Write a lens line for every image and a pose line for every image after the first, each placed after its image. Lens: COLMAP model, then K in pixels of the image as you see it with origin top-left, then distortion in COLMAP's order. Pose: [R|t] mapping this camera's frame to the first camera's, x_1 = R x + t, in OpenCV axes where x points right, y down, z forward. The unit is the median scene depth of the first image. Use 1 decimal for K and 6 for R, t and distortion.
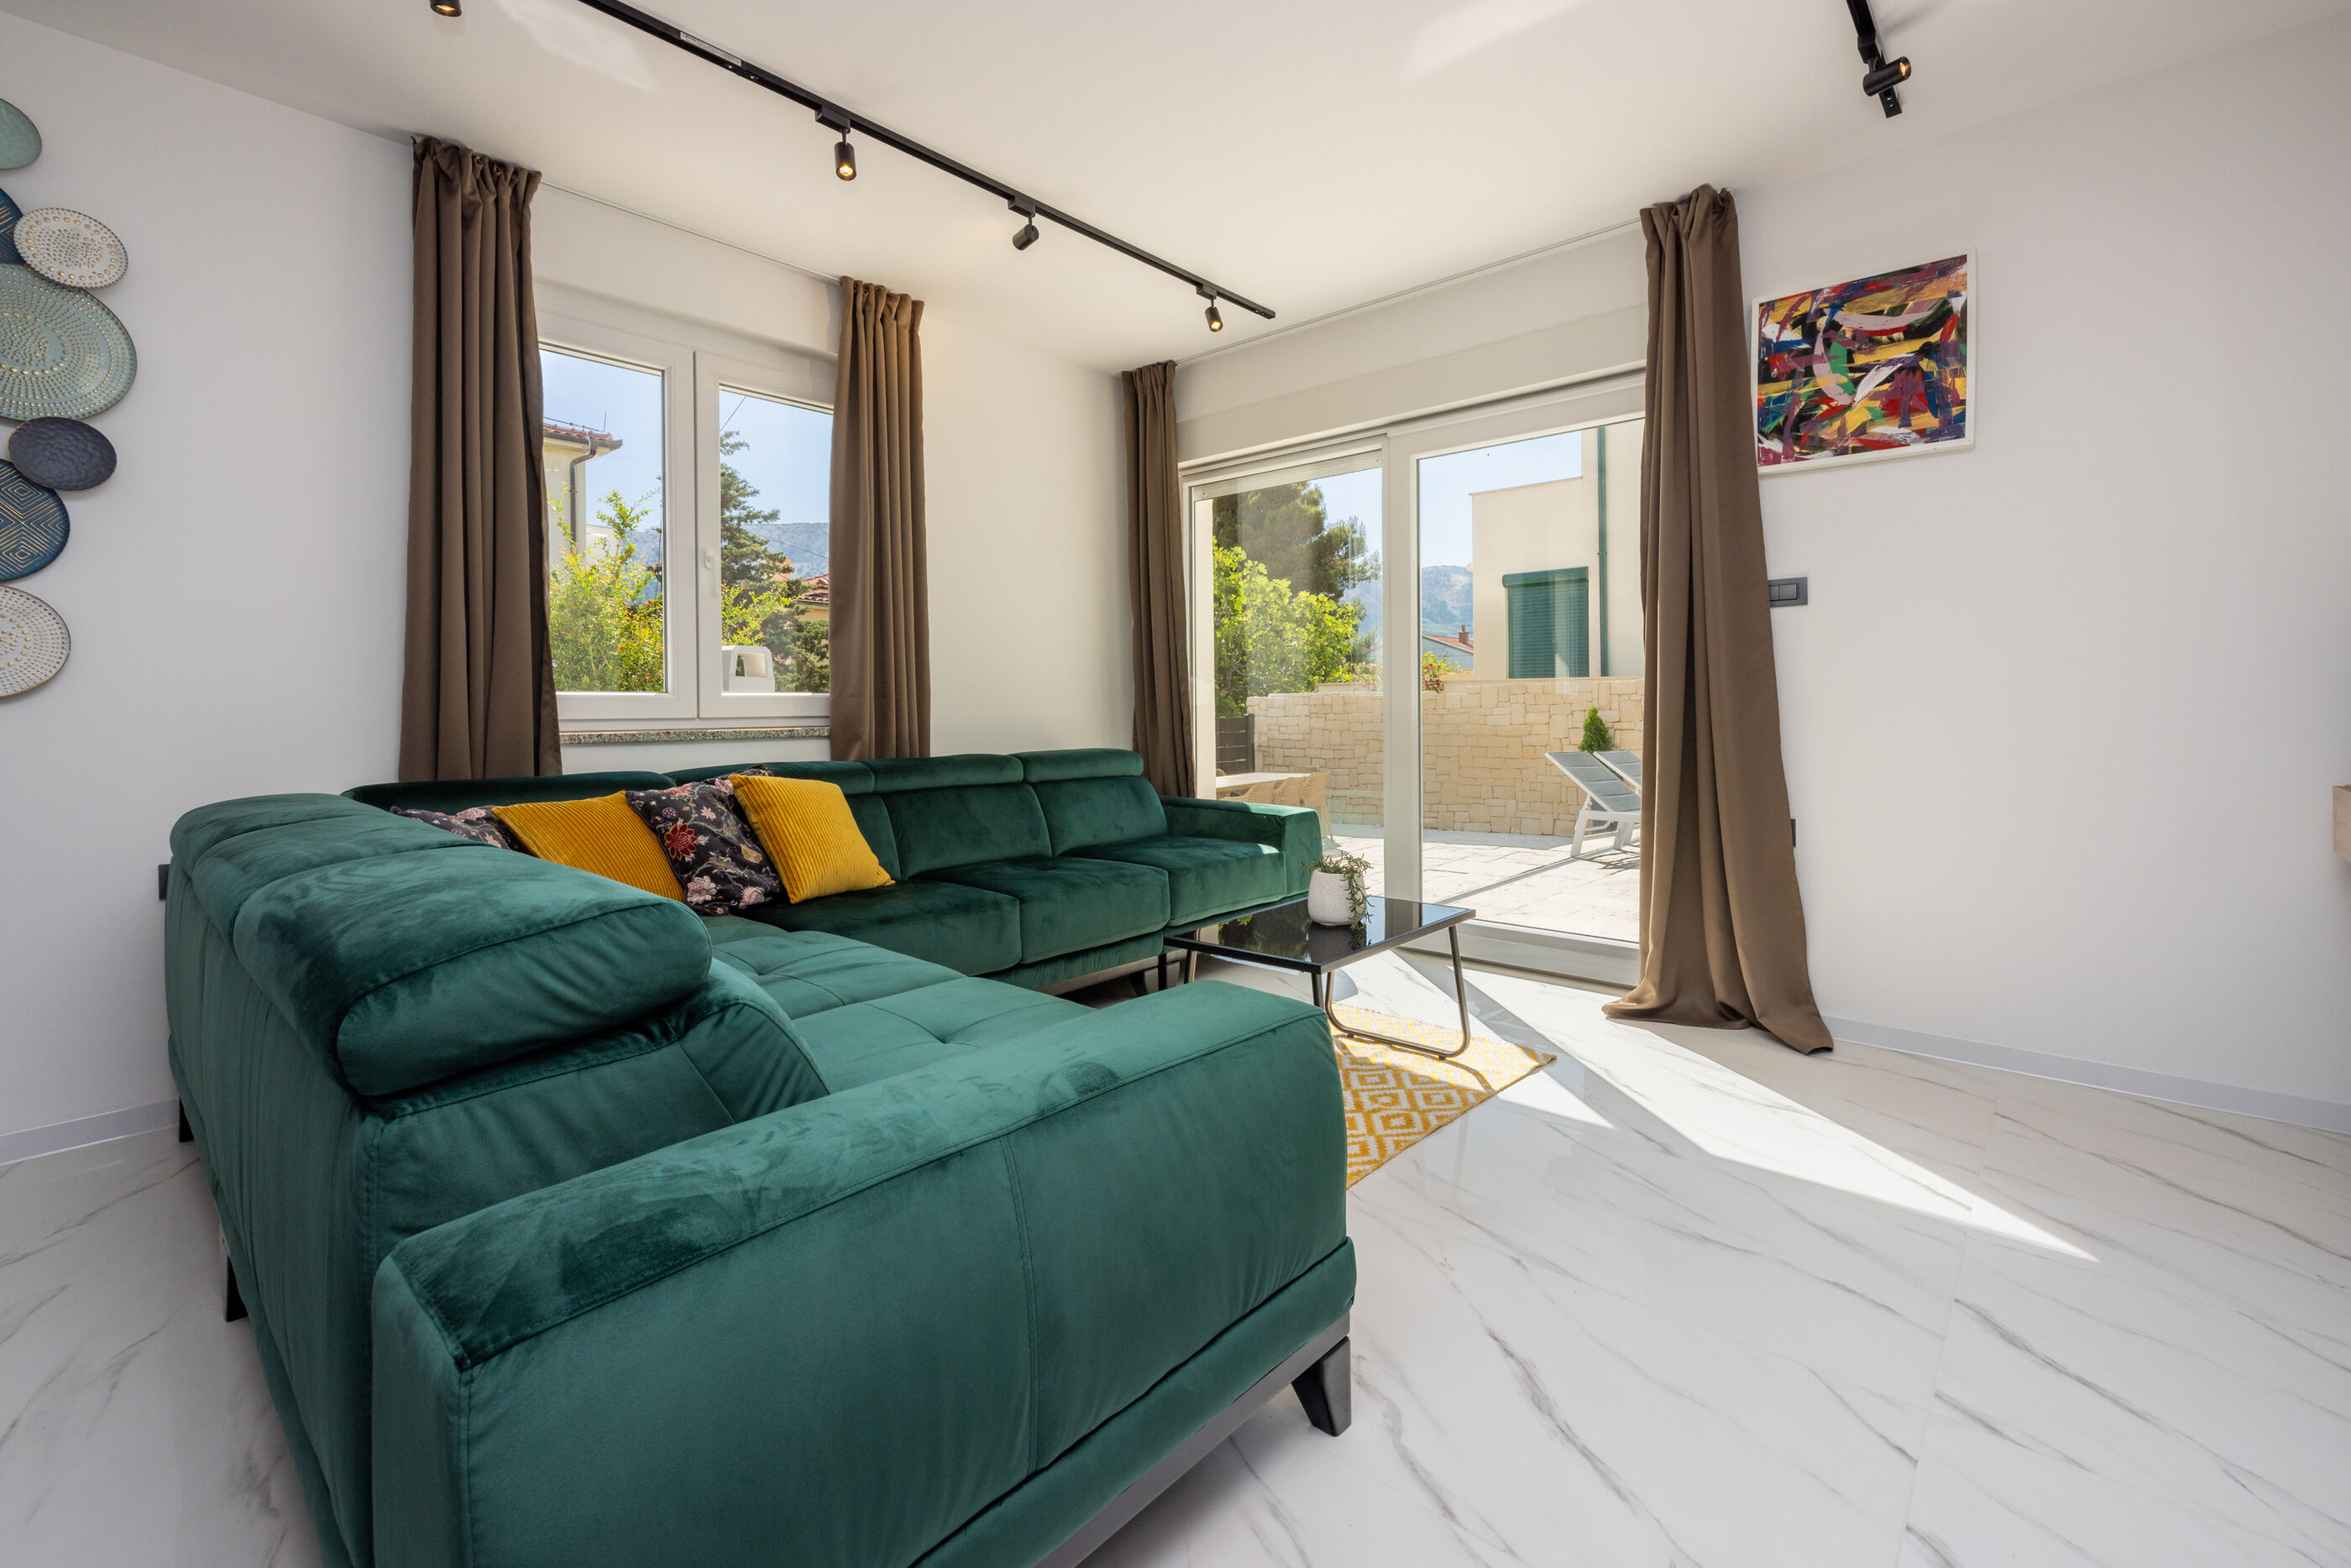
lens RADIAL K [[1018.3, 0, 1182.2], [0, 1018.3, 690.1], [0, 0, 1]] dist [0.001141, -0.000125]
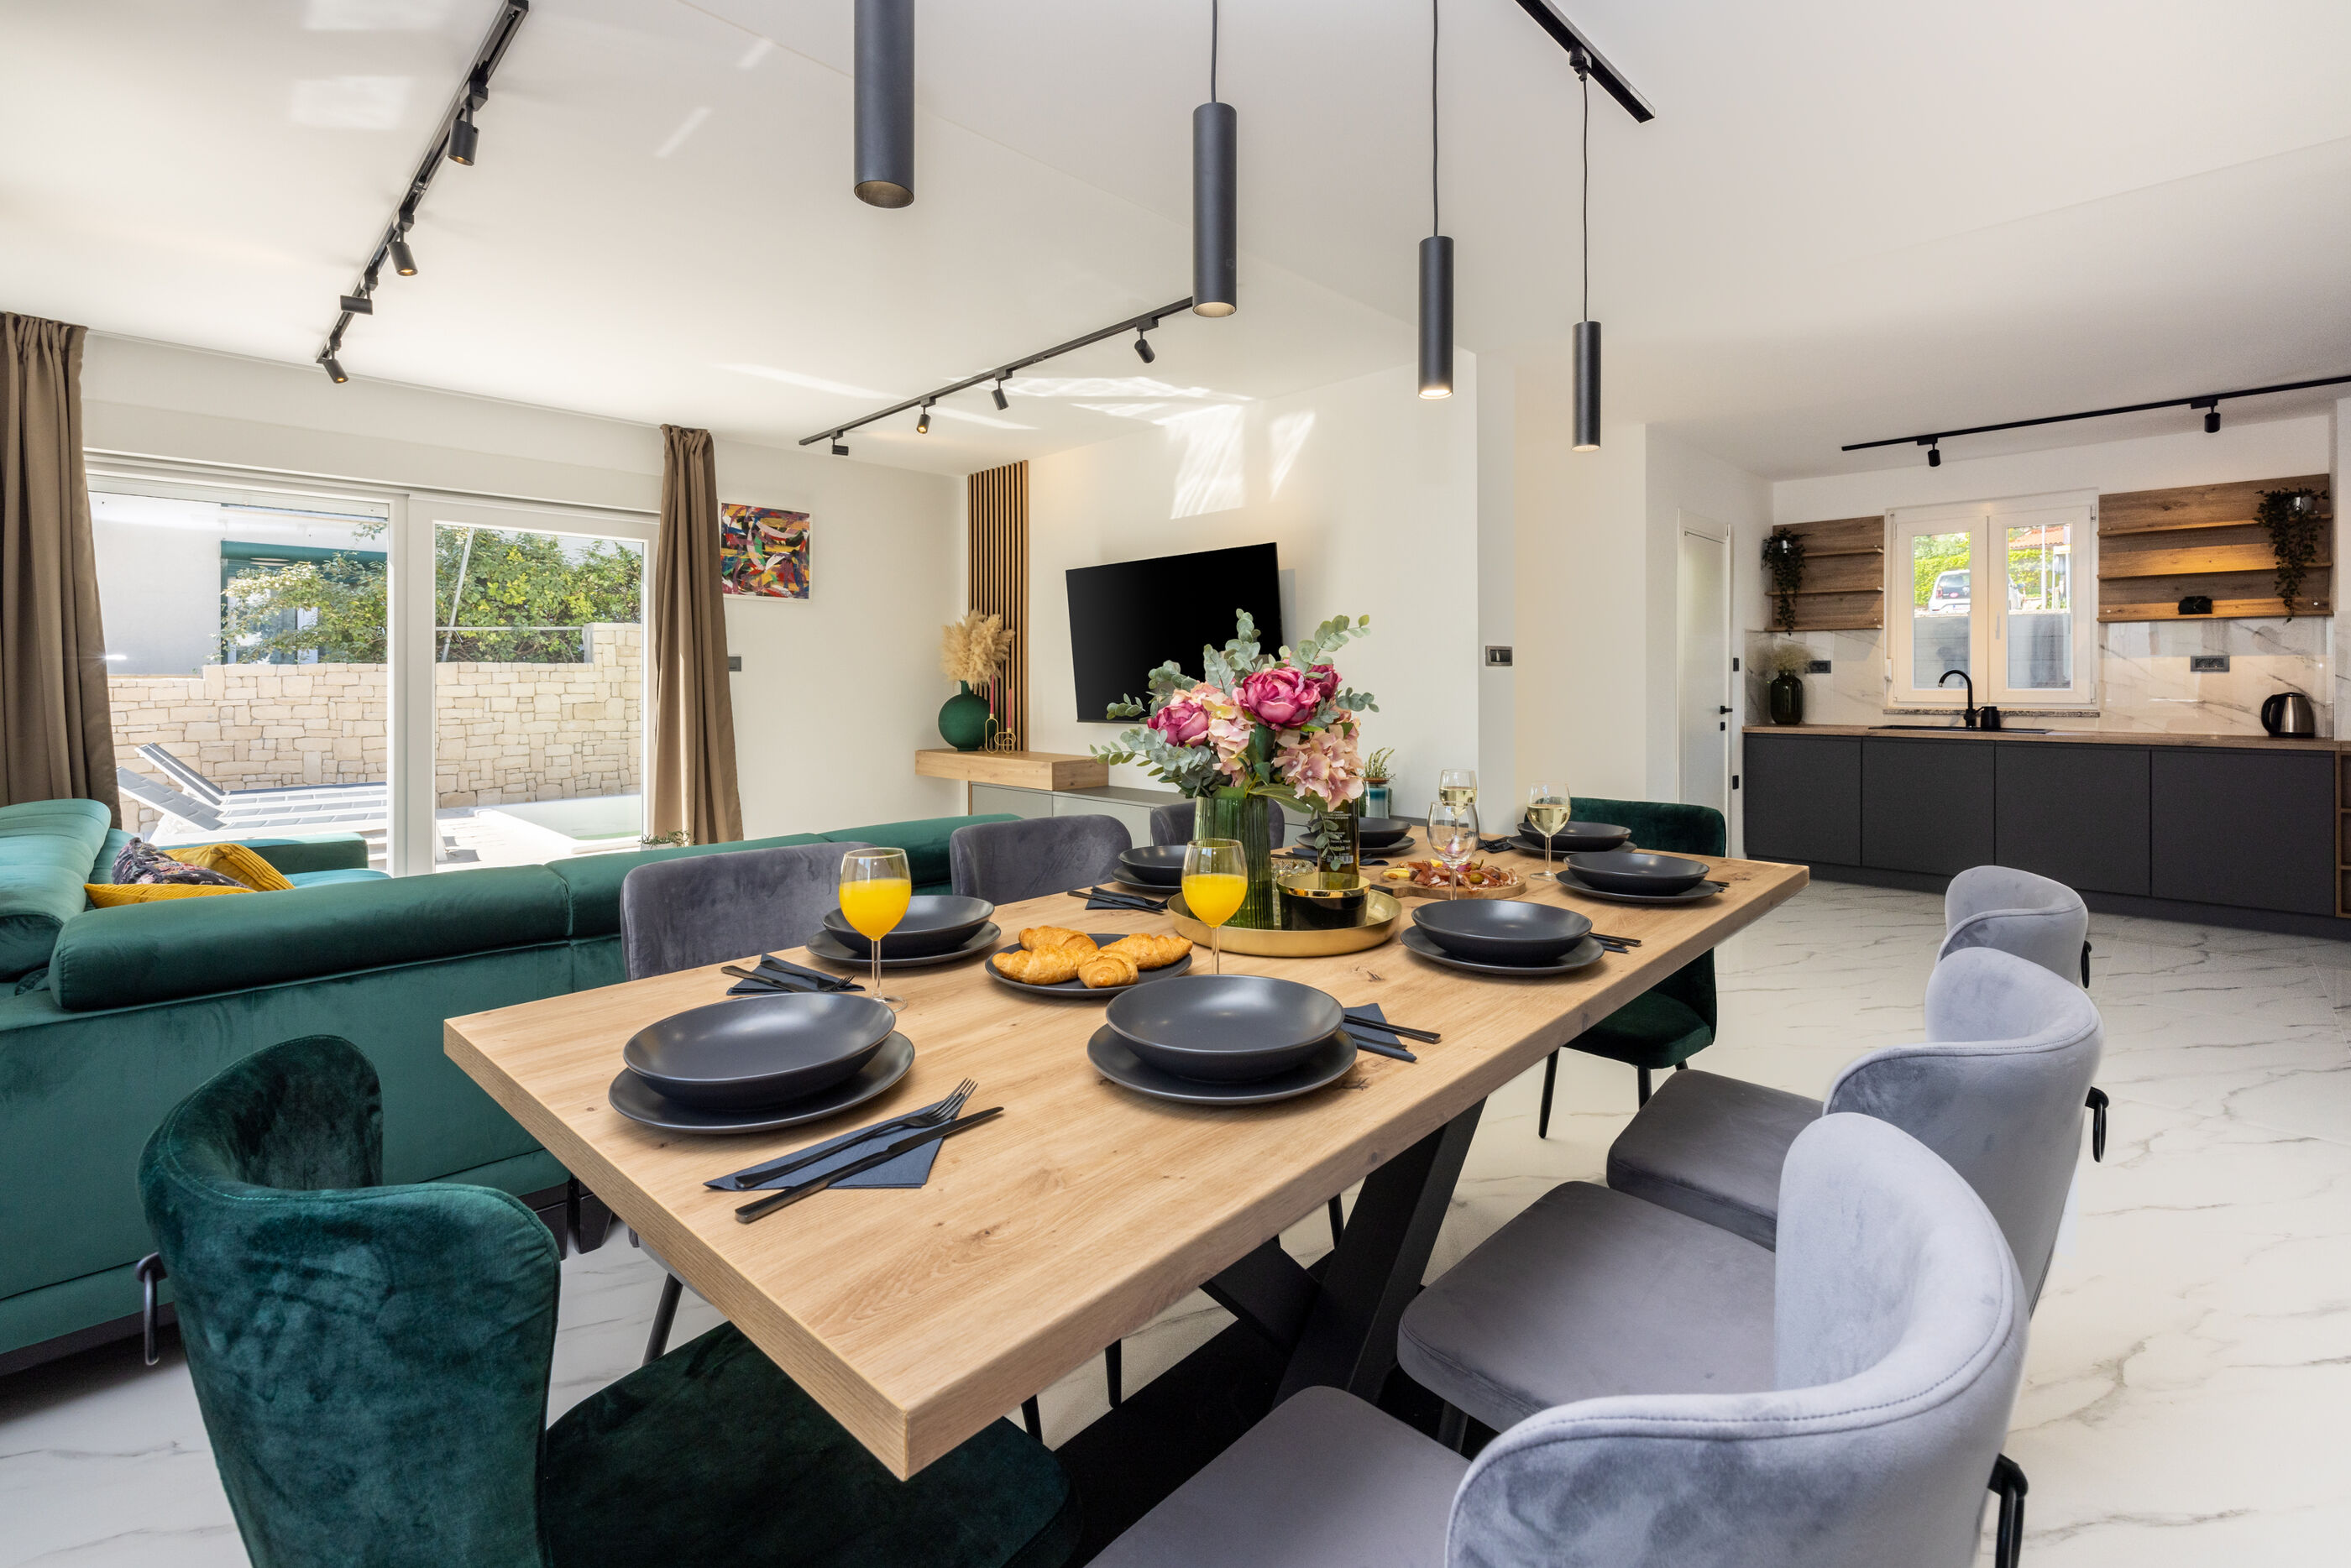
lens RADIAL K [[1018.3, 0, 1182.2], [0, 1018.3, 690.1], [0, 0, 1]] dist [0.001141, -0.000125]
pose [[0.052056, 0.000102, 0.998644, -1.225481], [-0.015427, 0.999881, 0.000702, -0.062381], [-0.998525, -0.015443, 0.052052, 0.087030]]
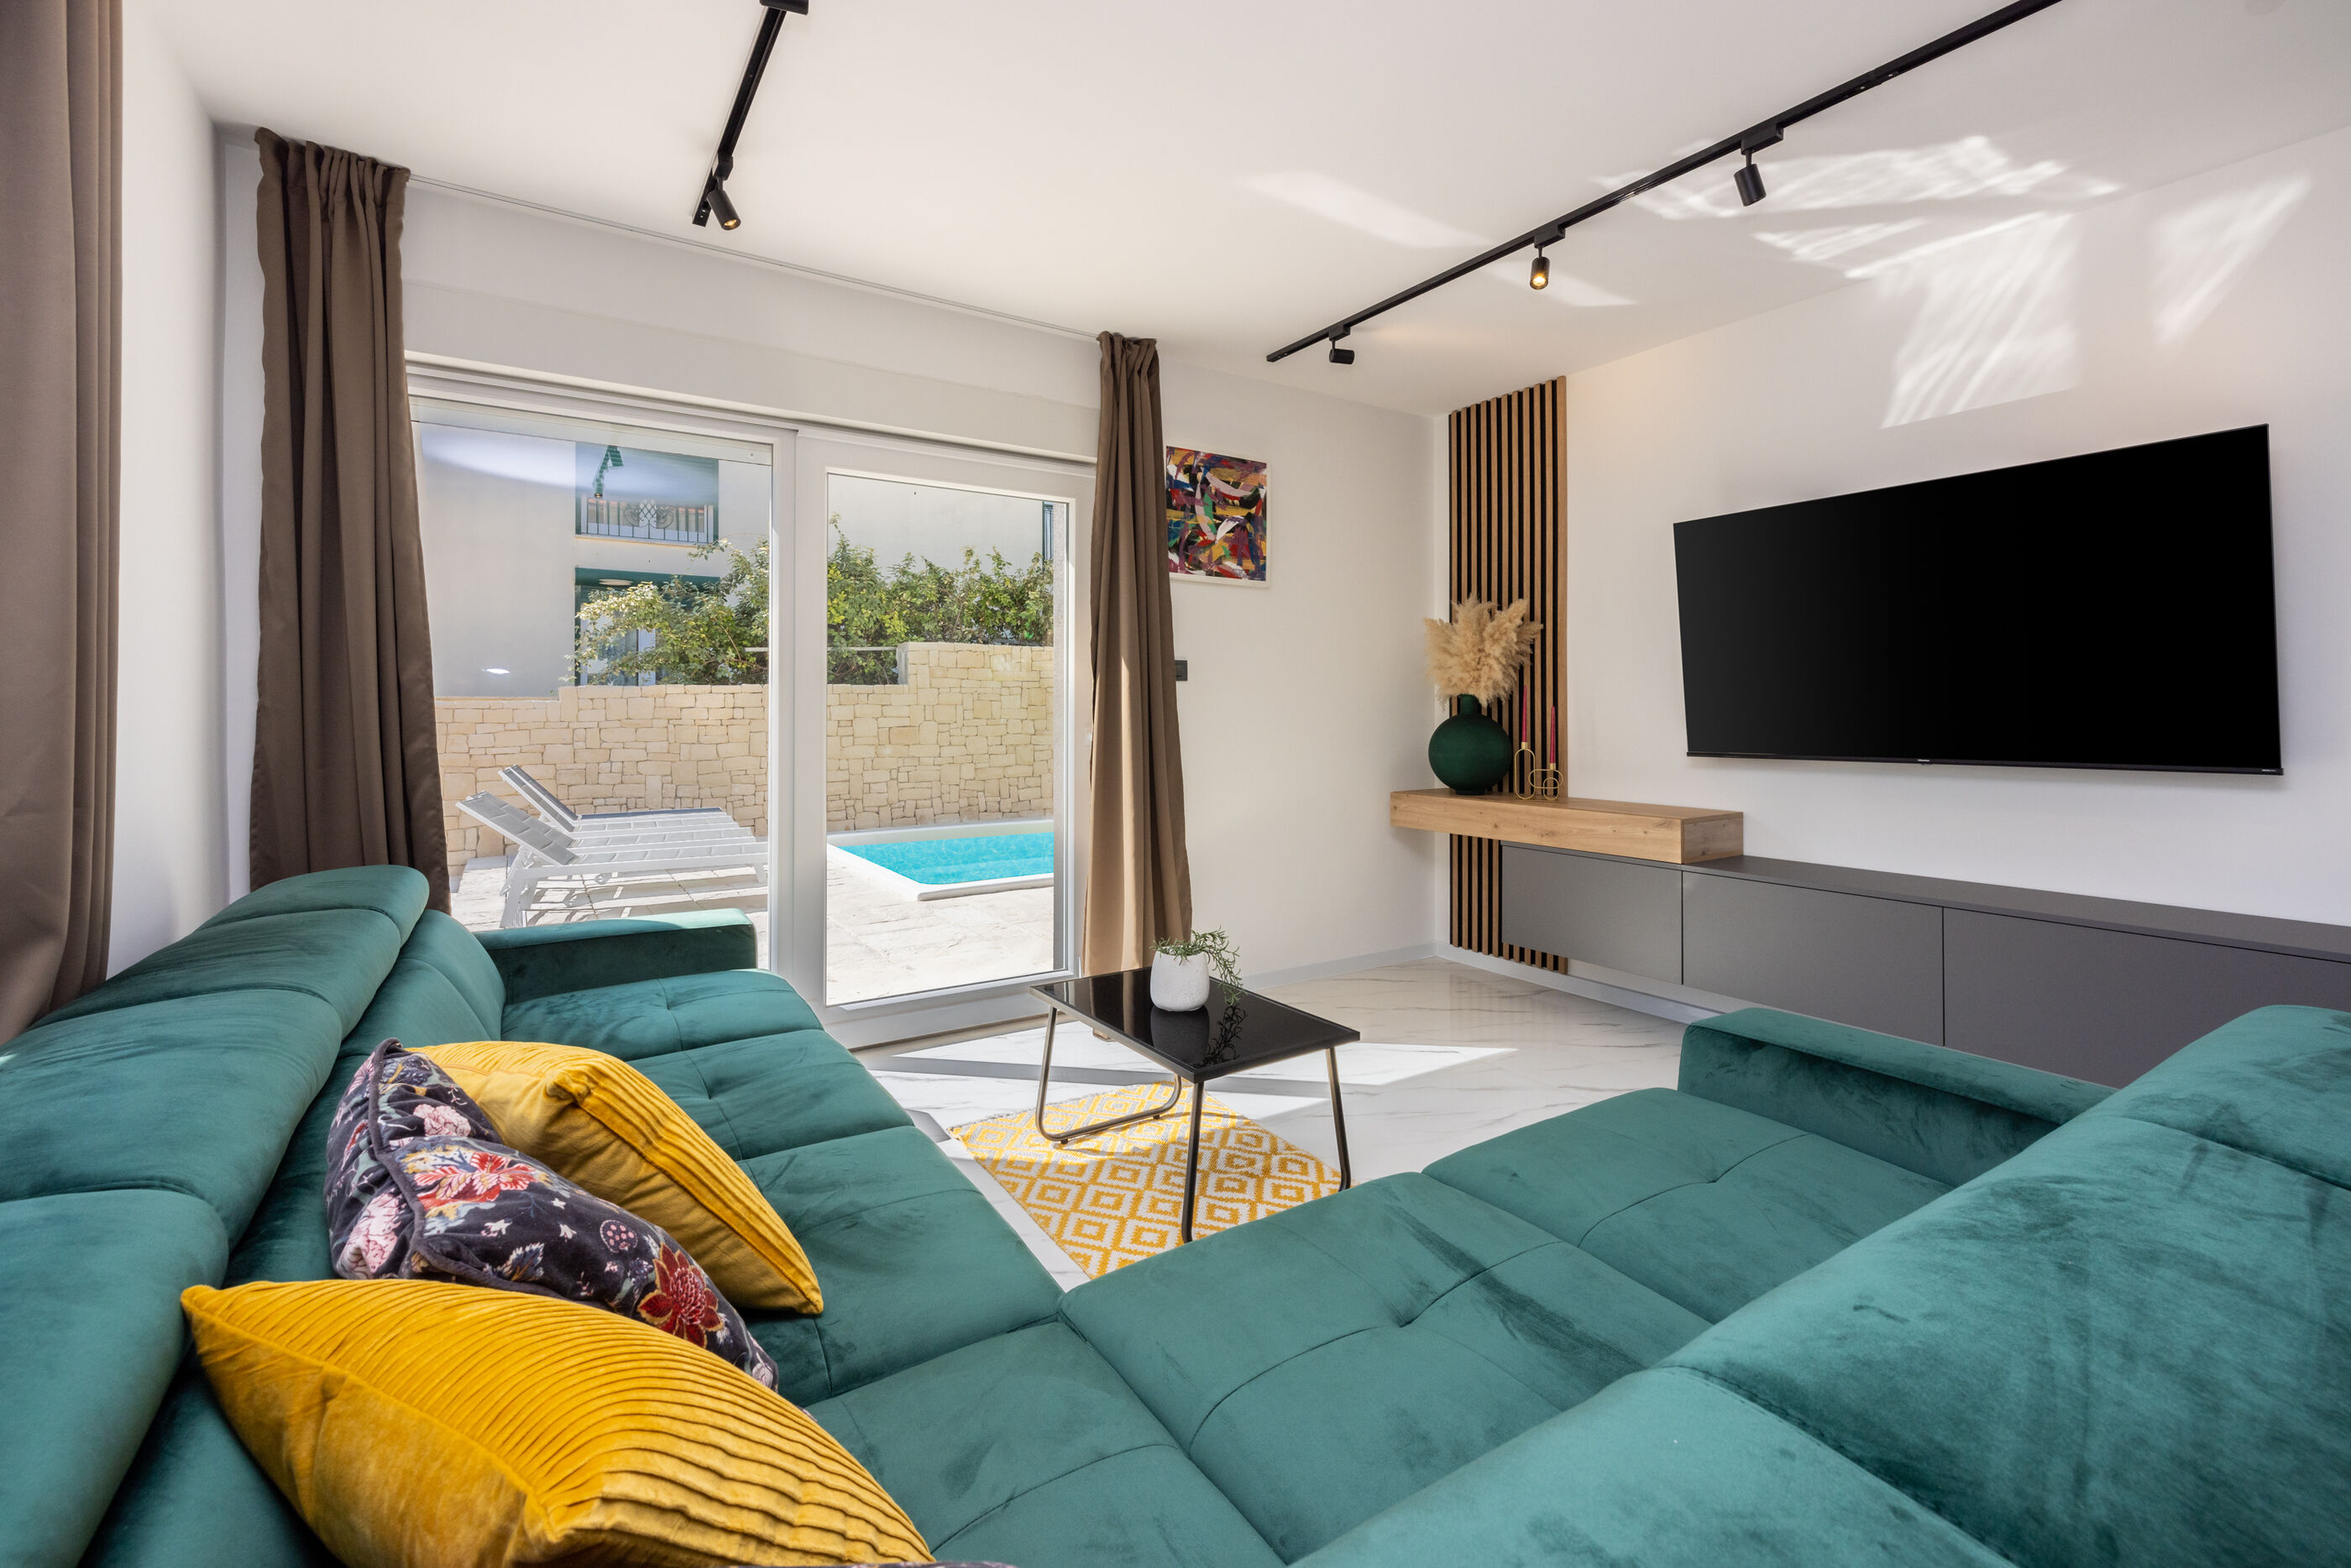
lens RADIAL K [[996.9, 0, 1177.3], [0, 996.9, 712.9], [0, 0, 1]] dist [-0.000657, 0.000381]
pose [[0.261666, 0.004834, 0.965146, -0.669892], [-0.016592, 0.999862, -0.000509, -0.039759], [-0.965016, -0.015881, 0.261711, 0.664954]]
